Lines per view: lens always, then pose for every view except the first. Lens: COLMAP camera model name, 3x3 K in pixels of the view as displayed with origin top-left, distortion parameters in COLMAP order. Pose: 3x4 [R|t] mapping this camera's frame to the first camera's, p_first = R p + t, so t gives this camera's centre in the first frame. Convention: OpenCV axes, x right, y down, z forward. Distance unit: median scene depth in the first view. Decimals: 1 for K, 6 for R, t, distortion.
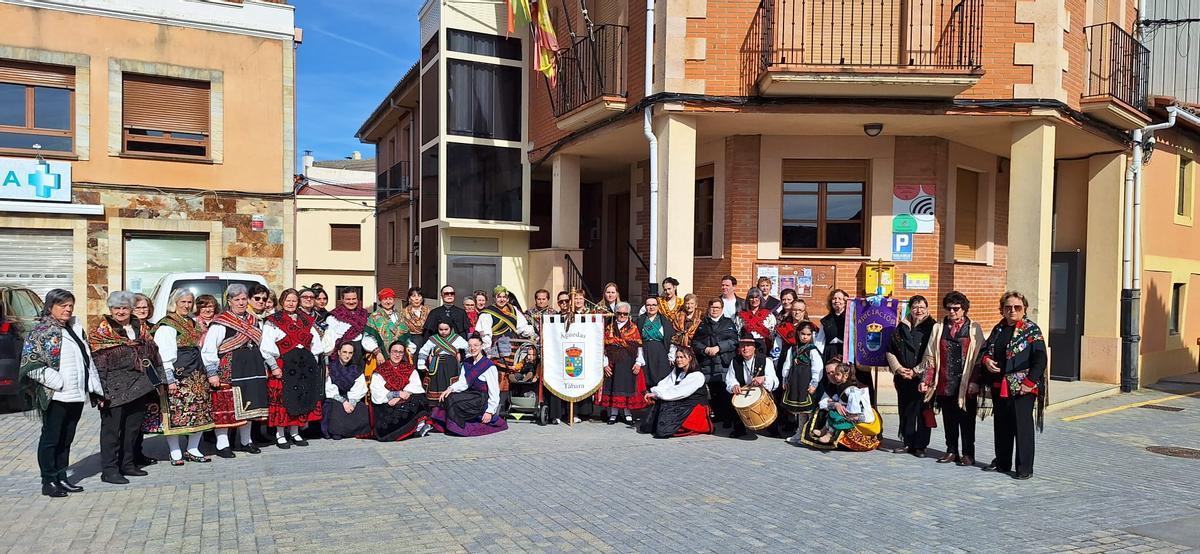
lens RADIAL K [[941.8, 0, 598.9], [0, 941.8, 304.3], [0, 0, 1]] dist [0.005482, -0.000221]
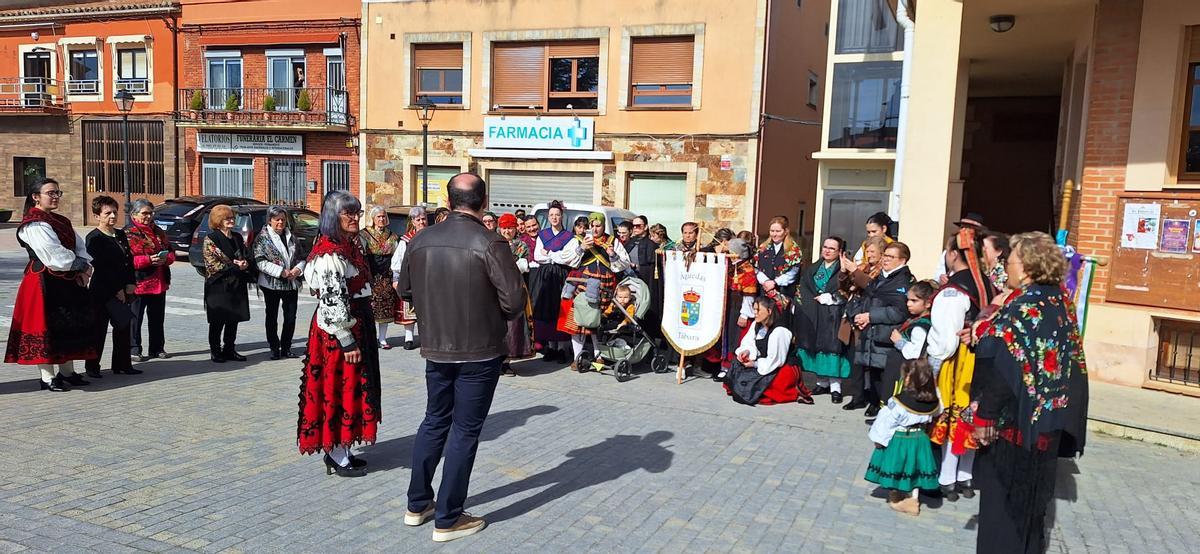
lens RADIAL K [[849.1, 0, 598.7], [0, 849.1, 286.3], [0, 0, 1]] dist [0.083463, -0.110710]
pose [[0.634390, 0.083212, -0.768521, 0.324586], [-0.050268, 0.996526, 0.066404, -0.003302], [0.771377, -0.003494, 0.636369, 0.287239]]
